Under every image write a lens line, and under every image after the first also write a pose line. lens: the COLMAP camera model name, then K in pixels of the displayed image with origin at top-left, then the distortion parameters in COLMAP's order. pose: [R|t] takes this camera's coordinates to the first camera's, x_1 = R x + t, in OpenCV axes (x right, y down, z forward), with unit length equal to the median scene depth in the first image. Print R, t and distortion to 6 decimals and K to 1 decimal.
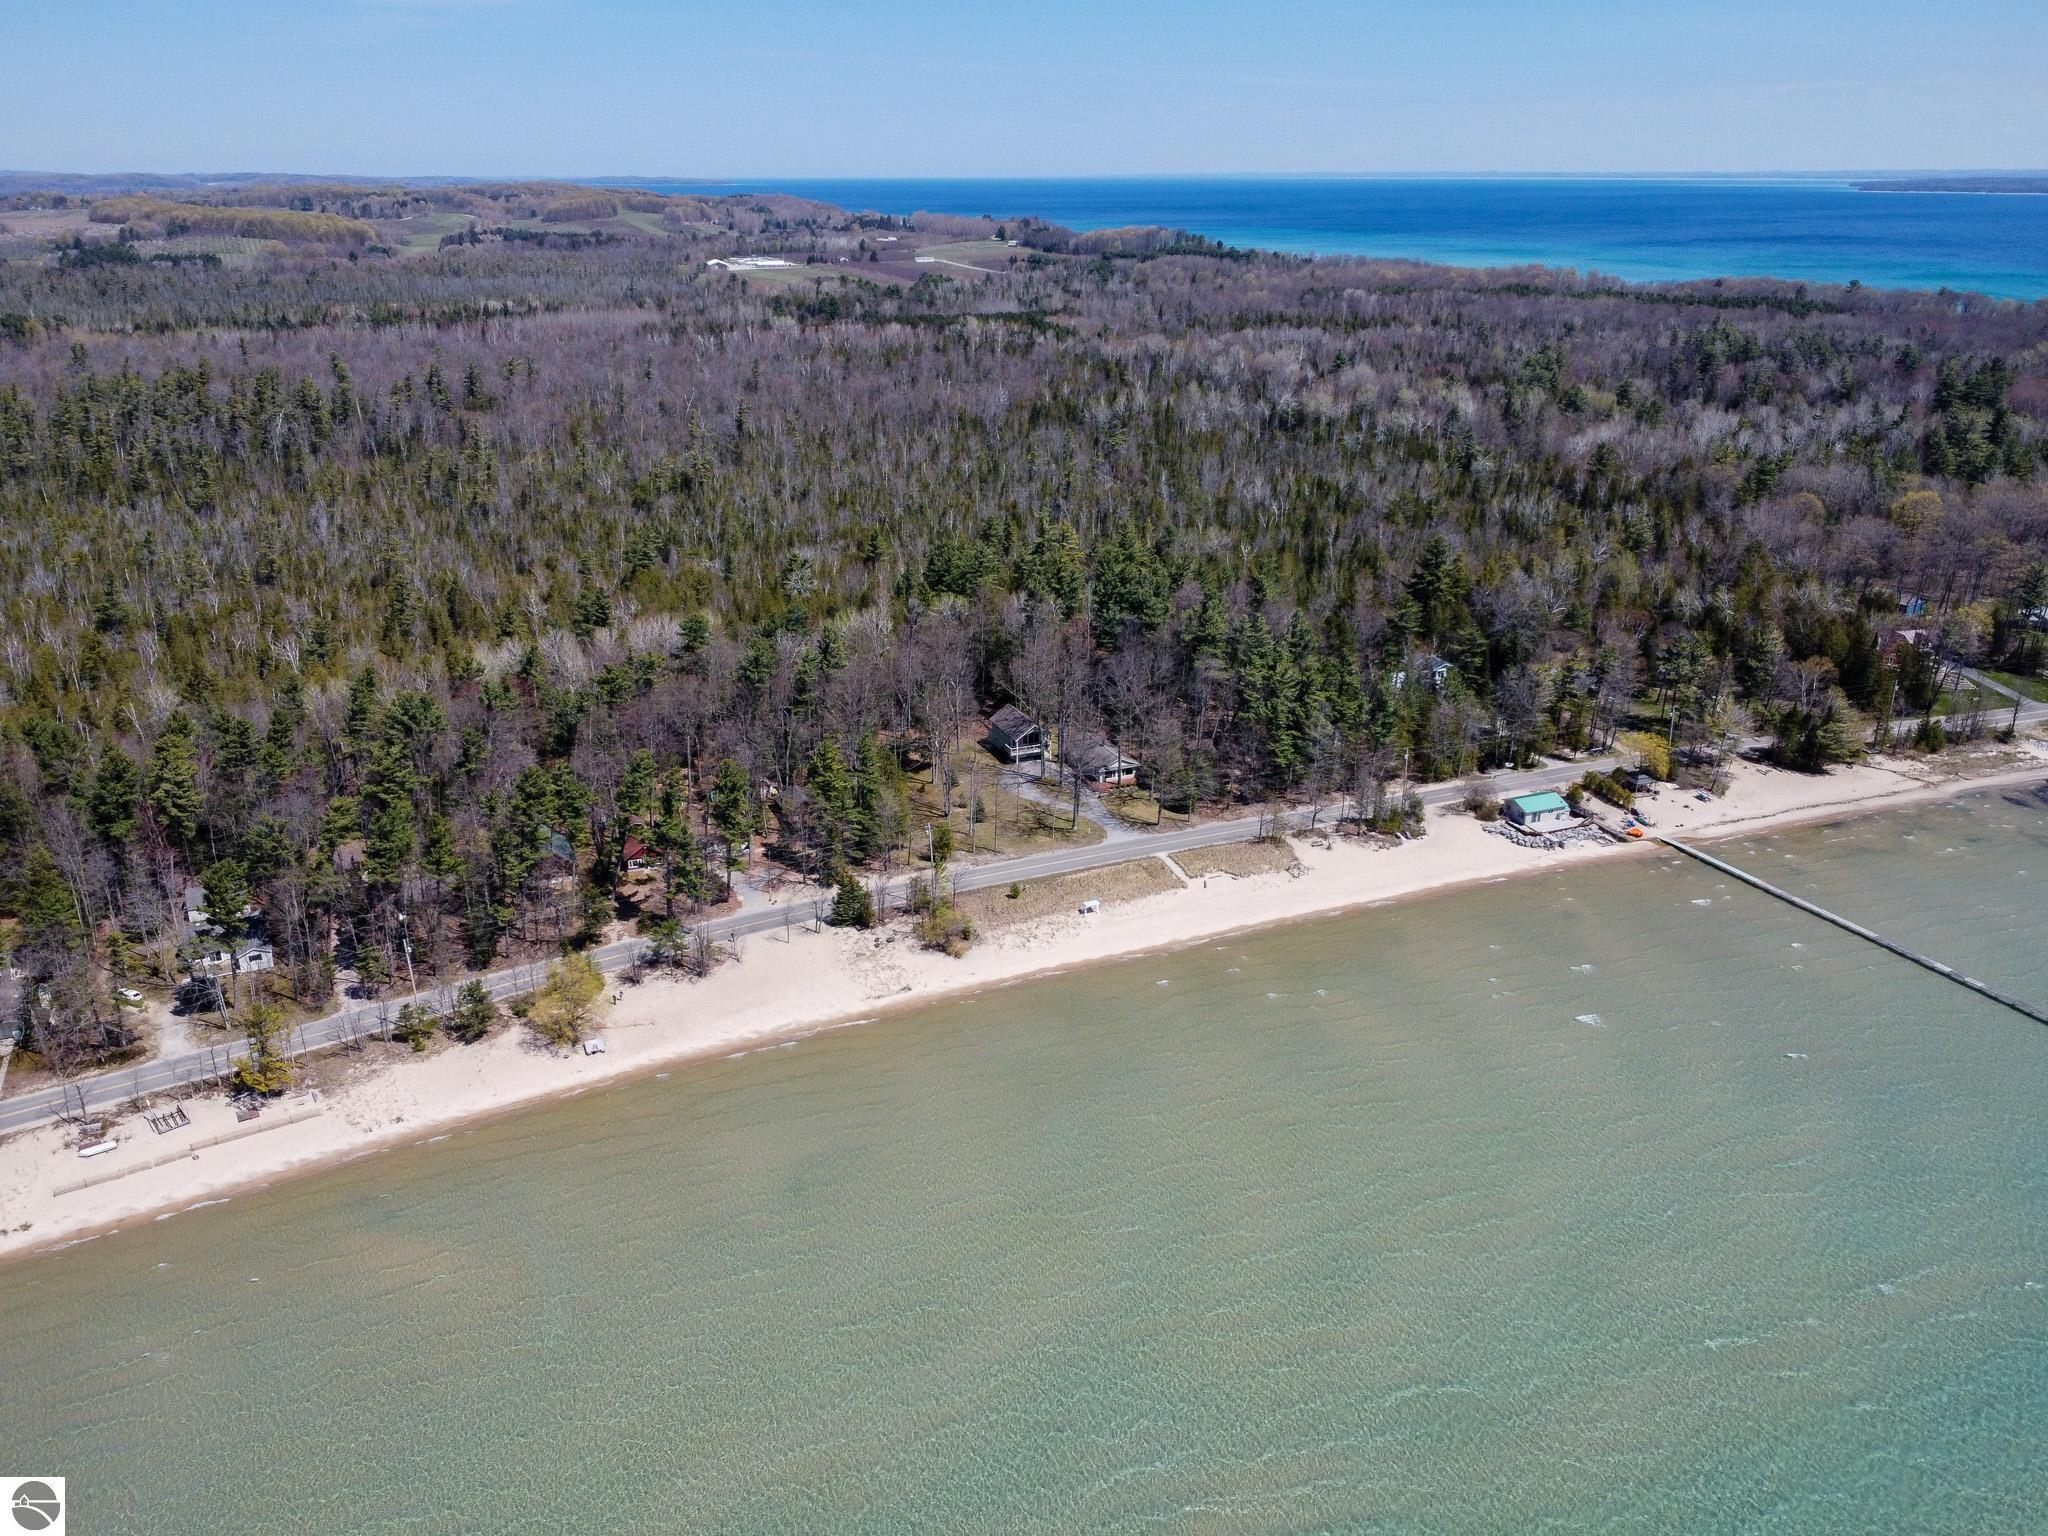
lens RADIAL K [[1563.2, 0, 1020.7], [0, 1563.2, 796.4], [0, 0, 1]] dist [0.008224, 0.000576]
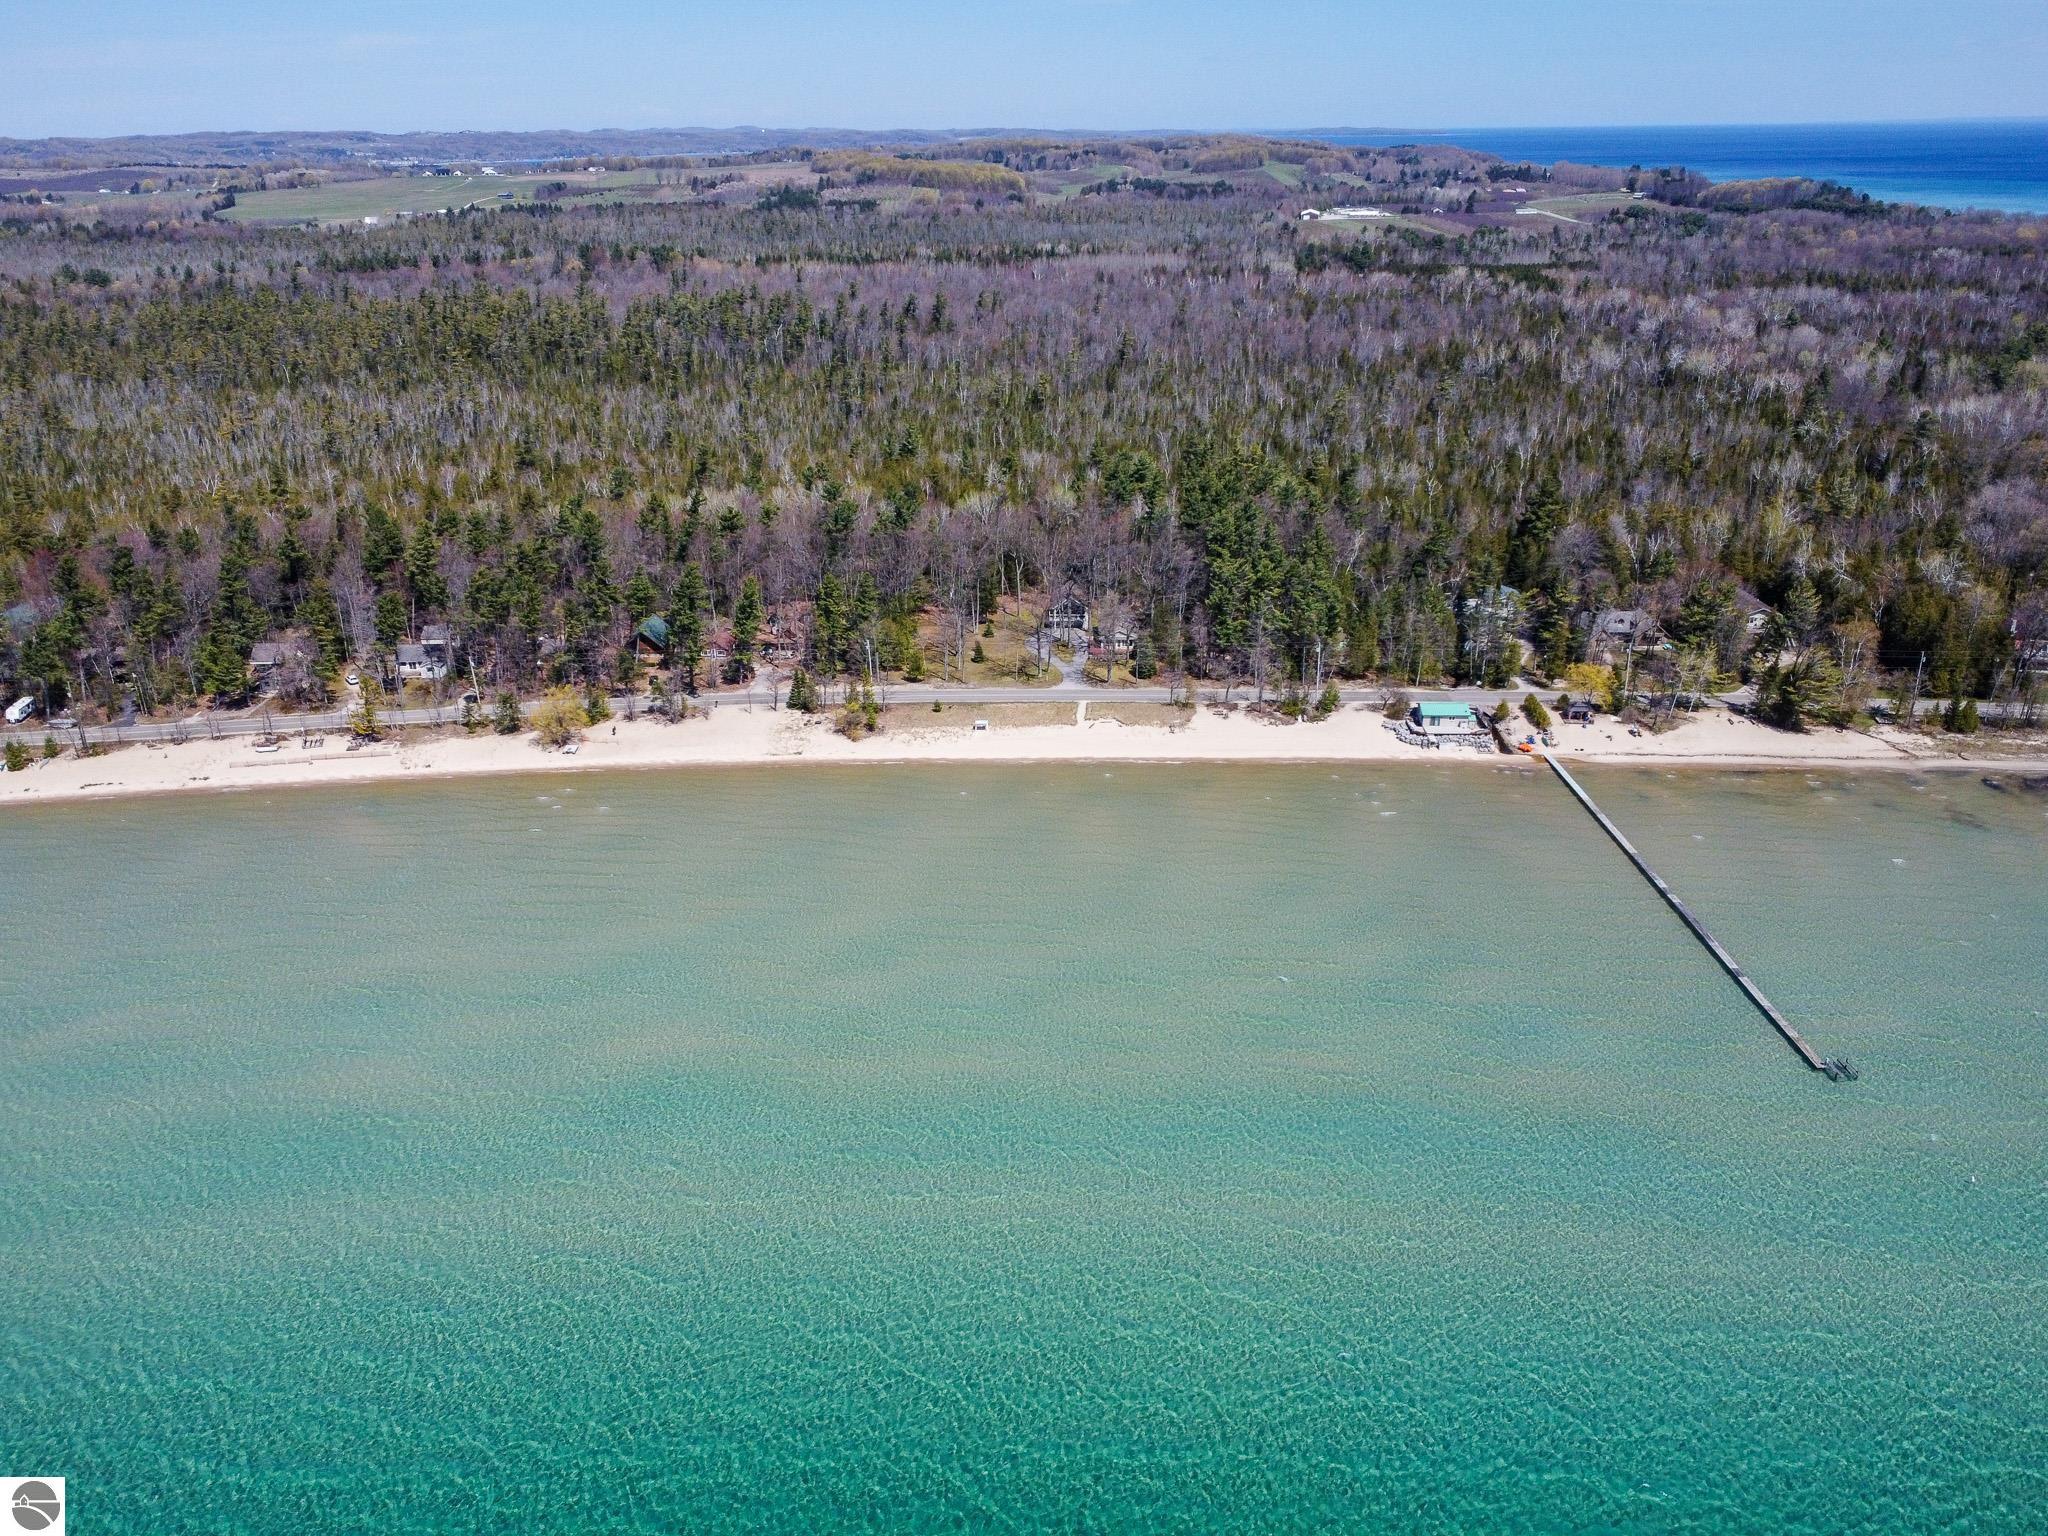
lens RADIAL K [[1563.2, 0, 1020.7], [0, 1563.2, 796.4], [0, 0, 1]] dist [0.008224, 0.000576]
pose [[0.908655, 0.156526, -0.387100, 0.442000], [-0.145975, 0.987661, 0.056715, 0.040374], [0.391201, 0.004973, 0.920292, -0.105838]]
